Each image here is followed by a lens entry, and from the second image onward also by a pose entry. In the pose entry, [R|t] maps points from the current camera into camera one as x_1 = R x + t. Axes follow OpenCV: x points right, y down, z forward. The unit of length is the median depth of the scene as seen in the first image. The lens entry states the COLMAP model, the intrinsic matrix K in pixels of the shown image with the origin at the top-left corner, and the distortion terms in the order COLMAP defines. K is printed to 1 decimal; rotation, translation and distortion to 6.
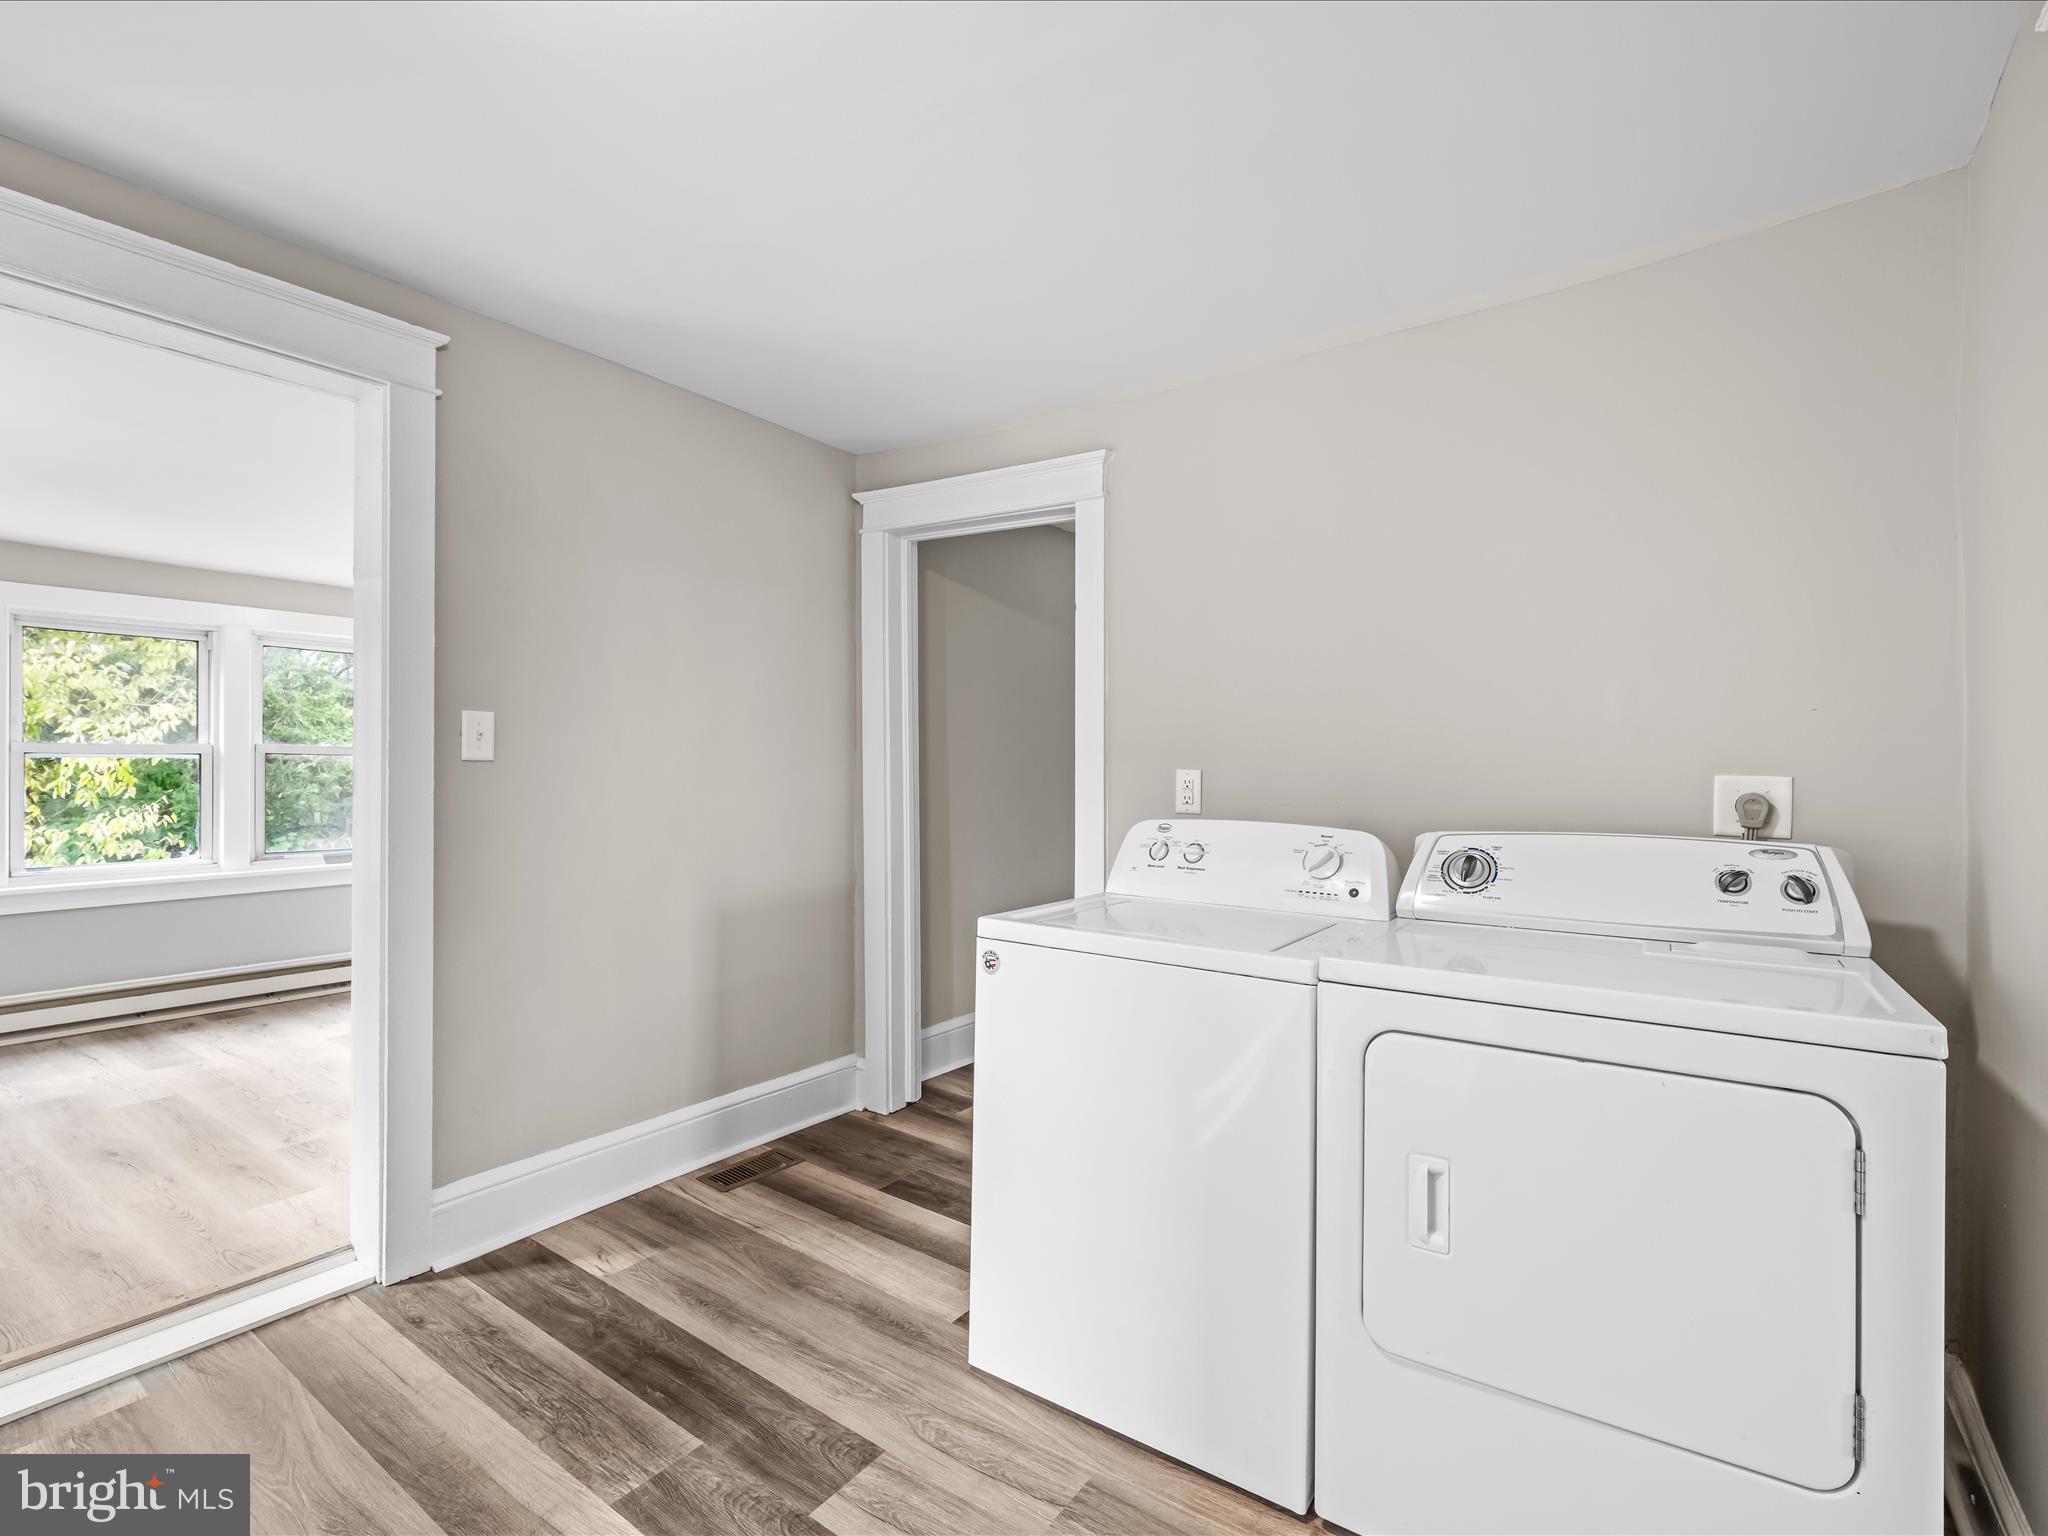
lens RADIAL K [[955.8, 0, 1025.4], [0, 955.8, 754.7], [0, 0, 1]] dist [-0.002372, -0.000495]
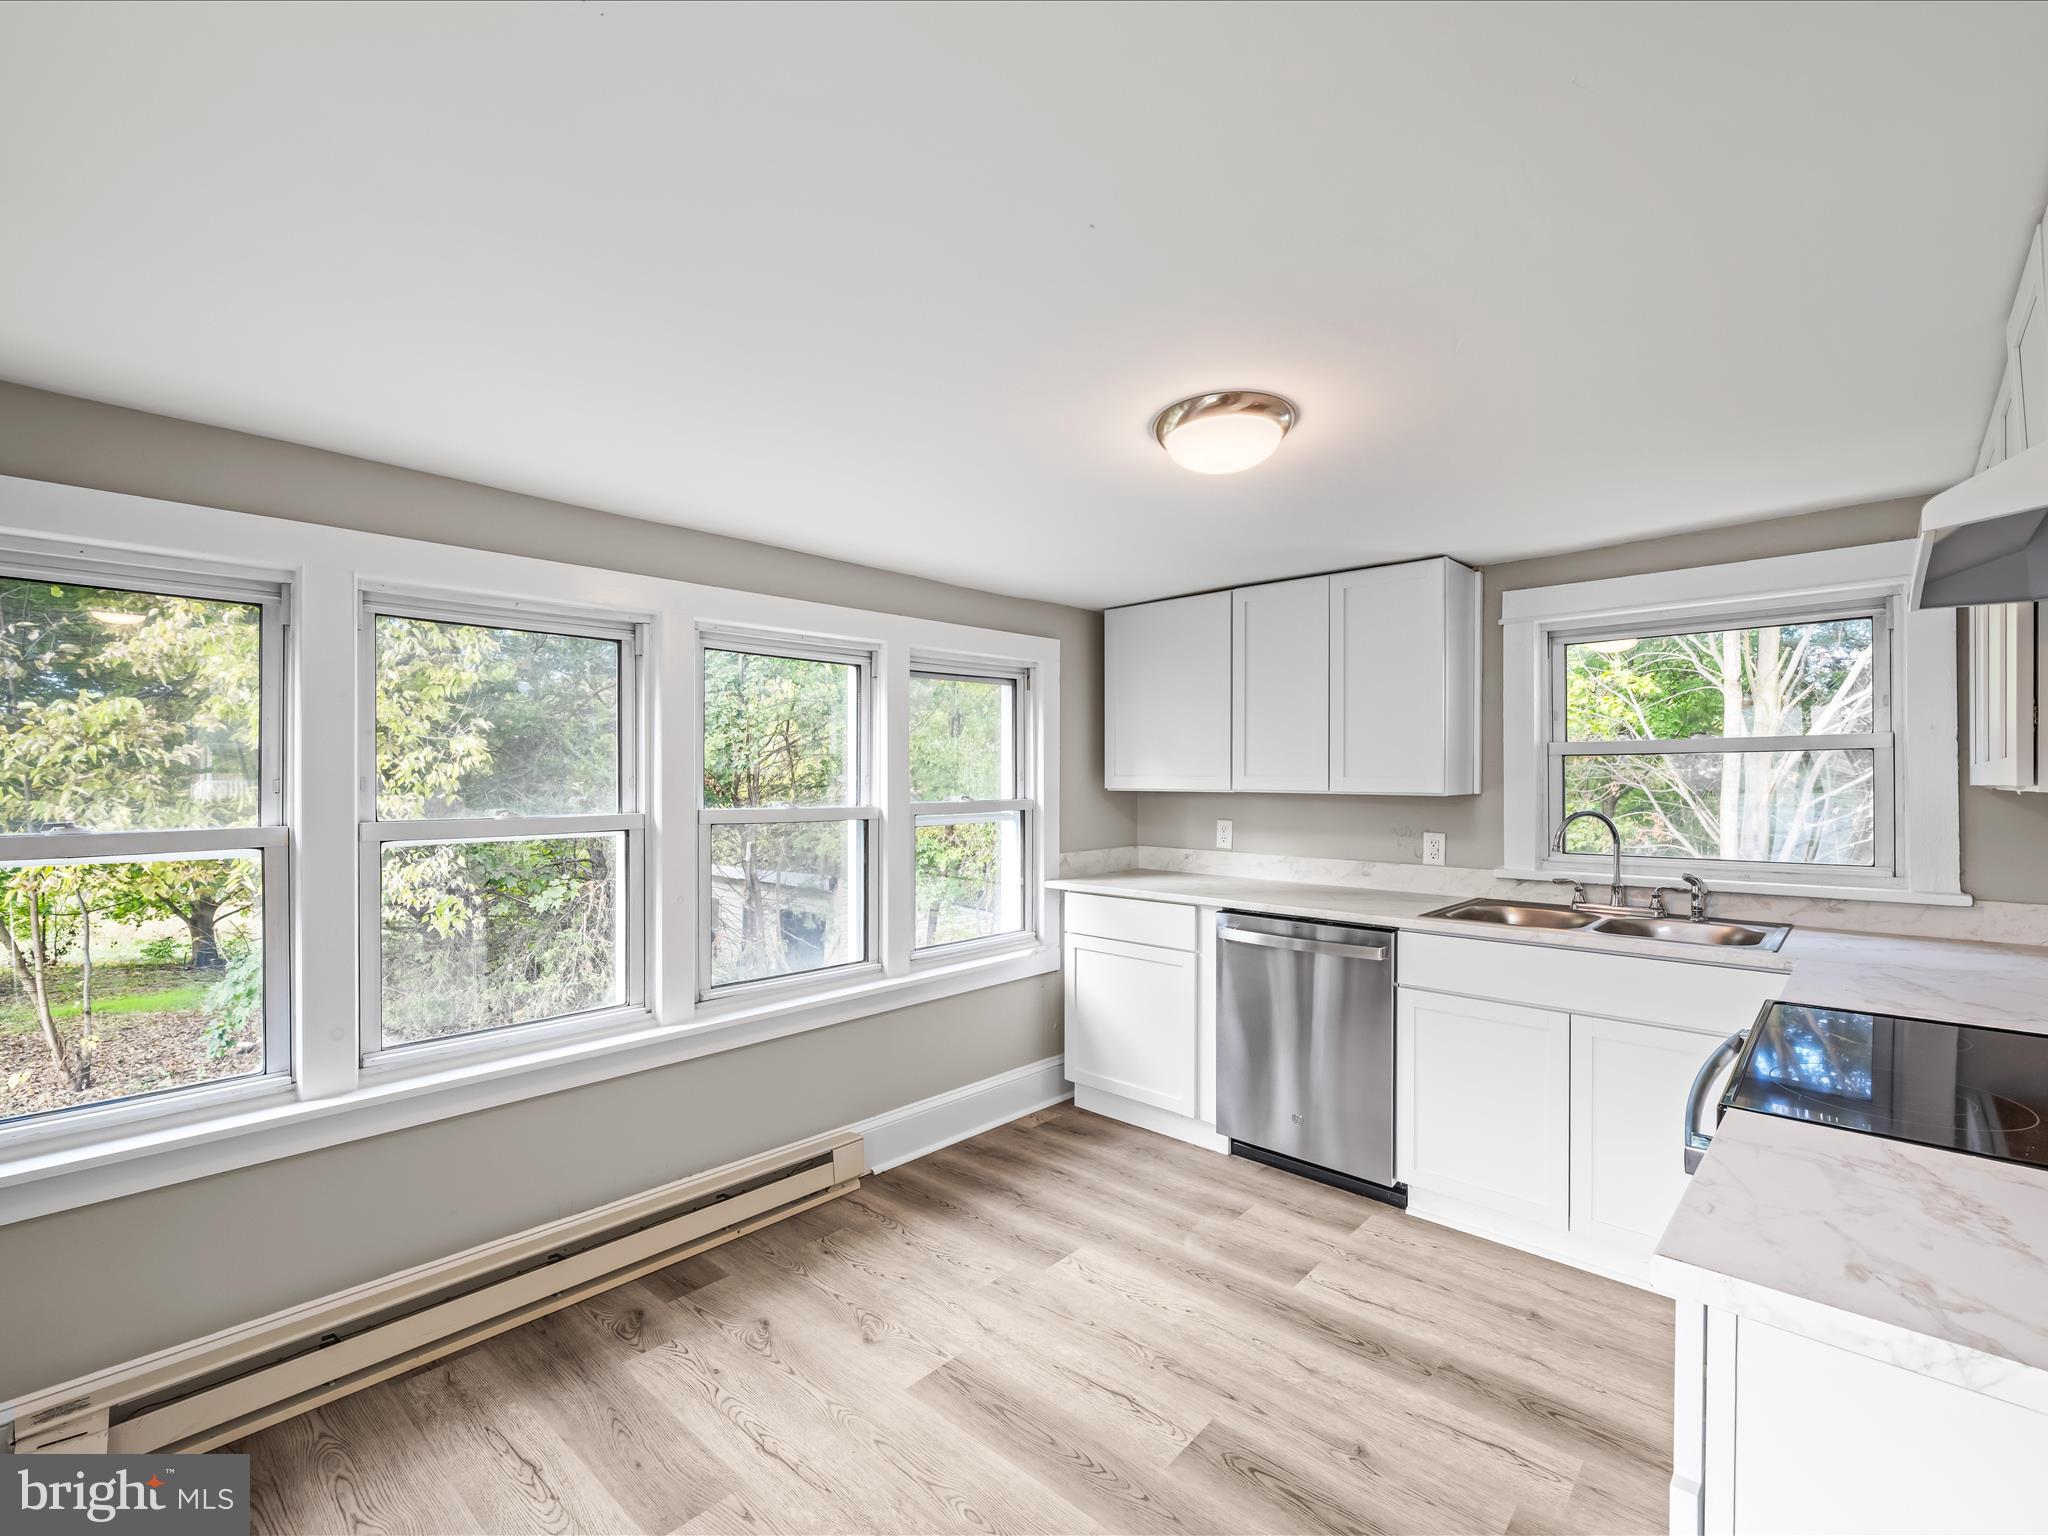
lens RADIAL K [[923.1, 0, 1024.0], [0, 923.1, 768.0], [0, 0, 1]] dist [0.000804, 0.000291]
pose [[0.992057, -0.010850, -0.125322, -0.326816], [0.011292, 0.999932, 0.002818, -0.023107], [0.125283, -0.004211, 0.992112, 0.274963]]
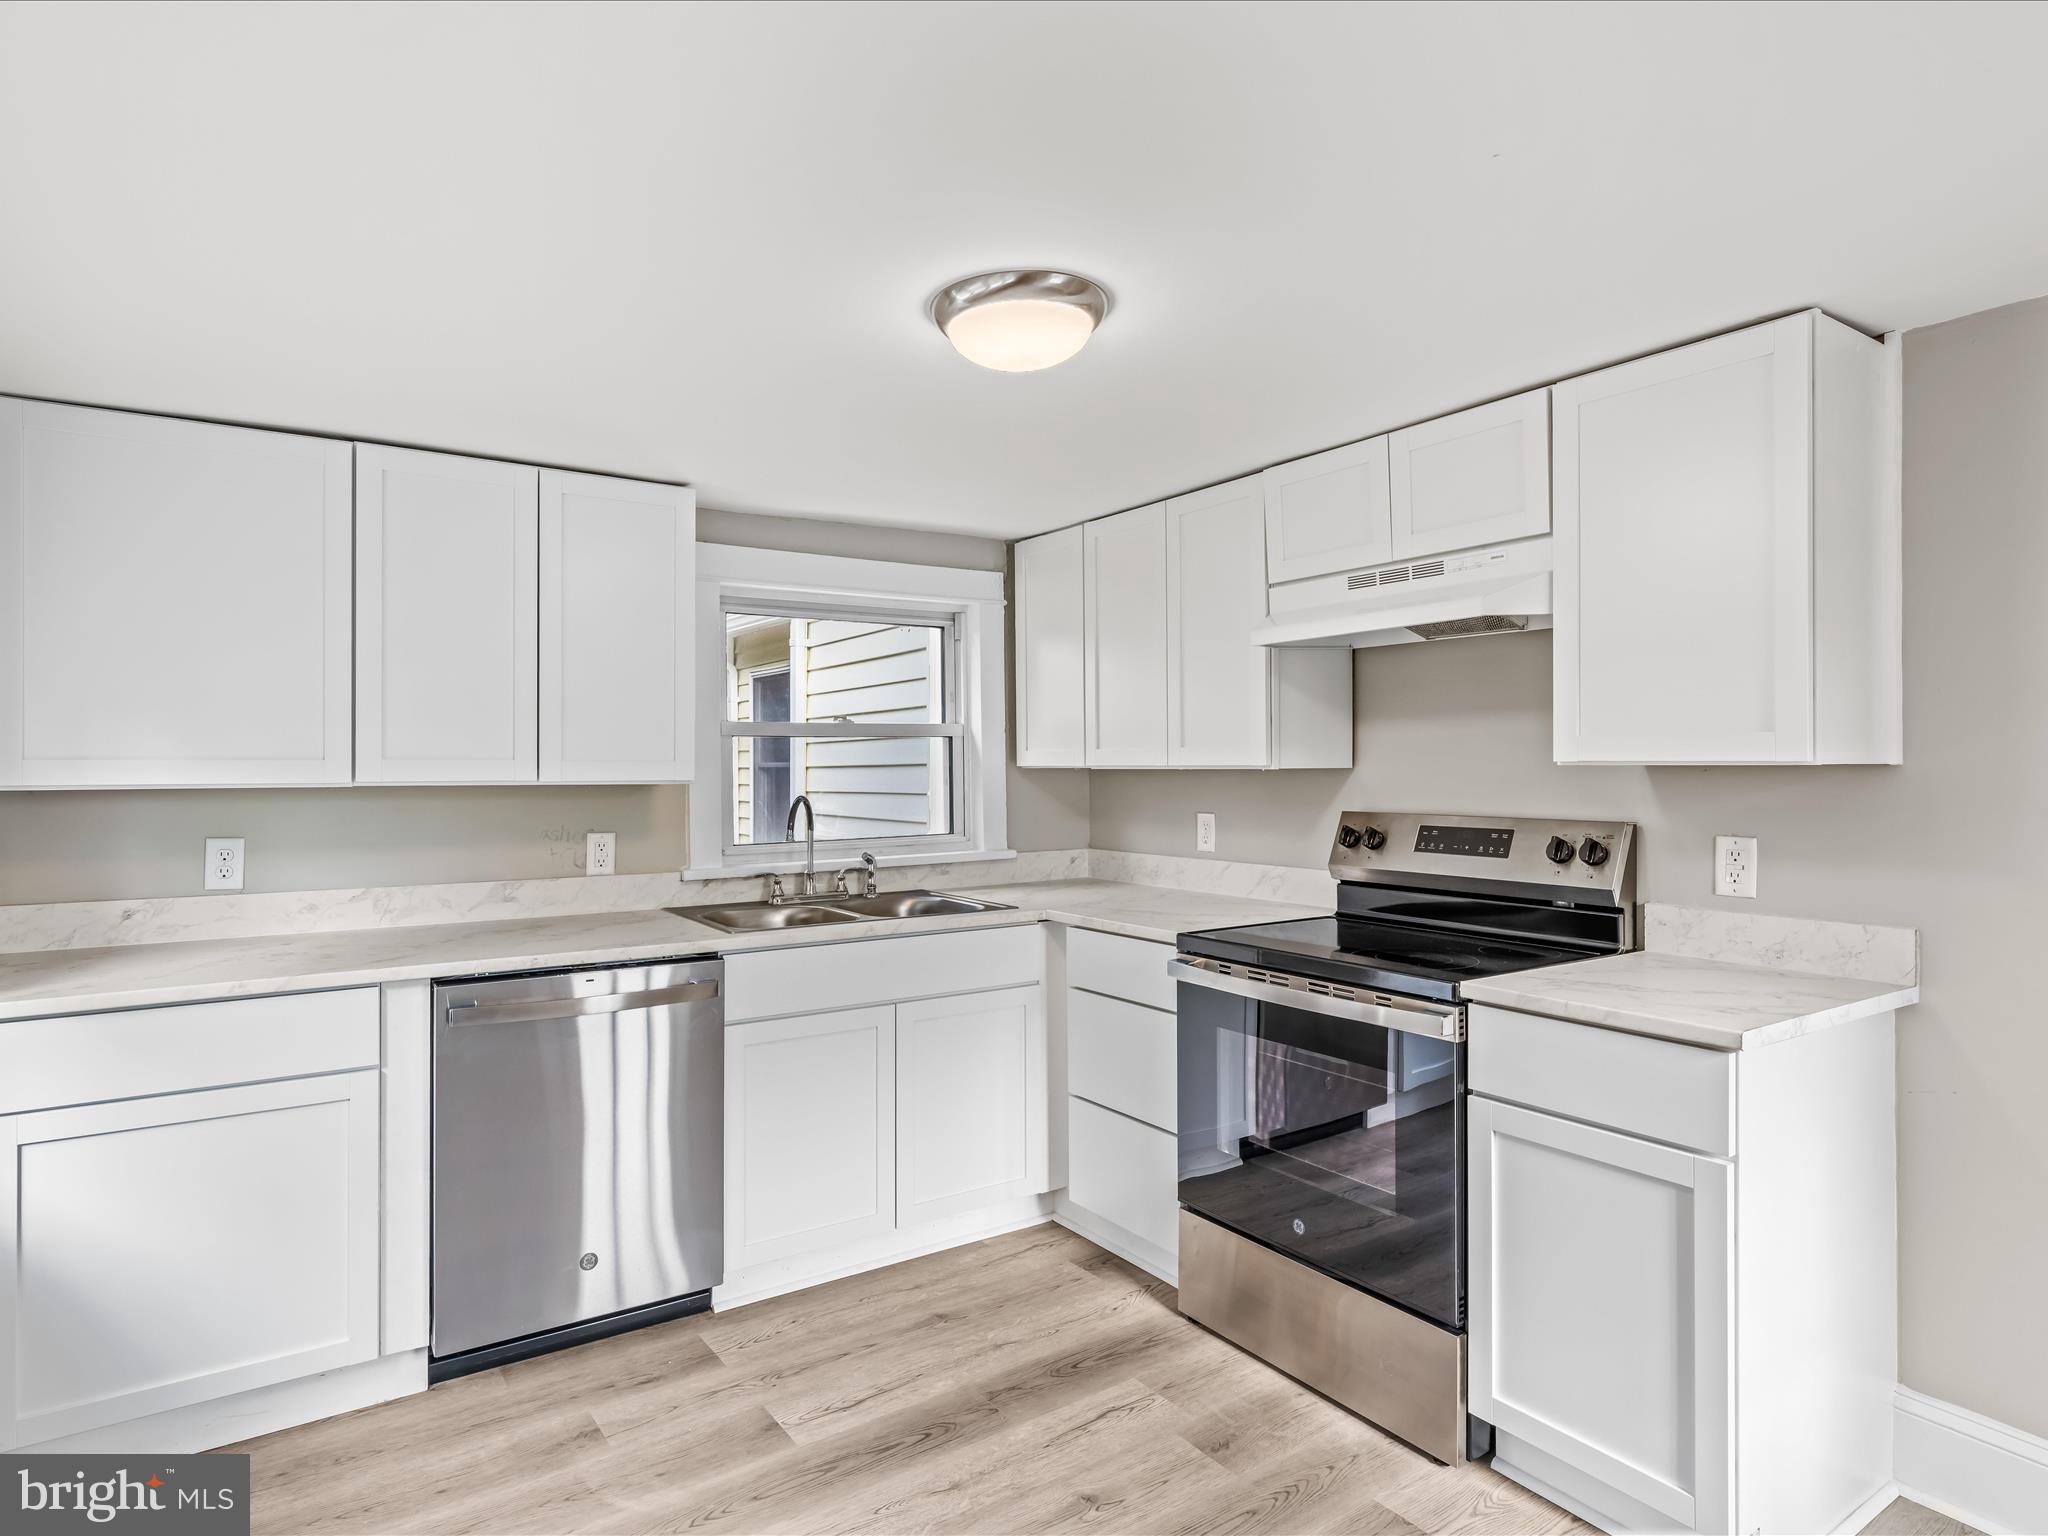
lens RADIAL K [[1154.8, 0, 1026.6], [0, 1154.8, 753.8], [0, 0, 1]] dist [-0.000356, 0.000250]
pose [[0.338701, -0.002530, 0.940891, -1.650676], [-0.006913, 0.999963, 0.005177, -0.009585], [-0.940869, -0.008258, 0.338671, 1.376387]]
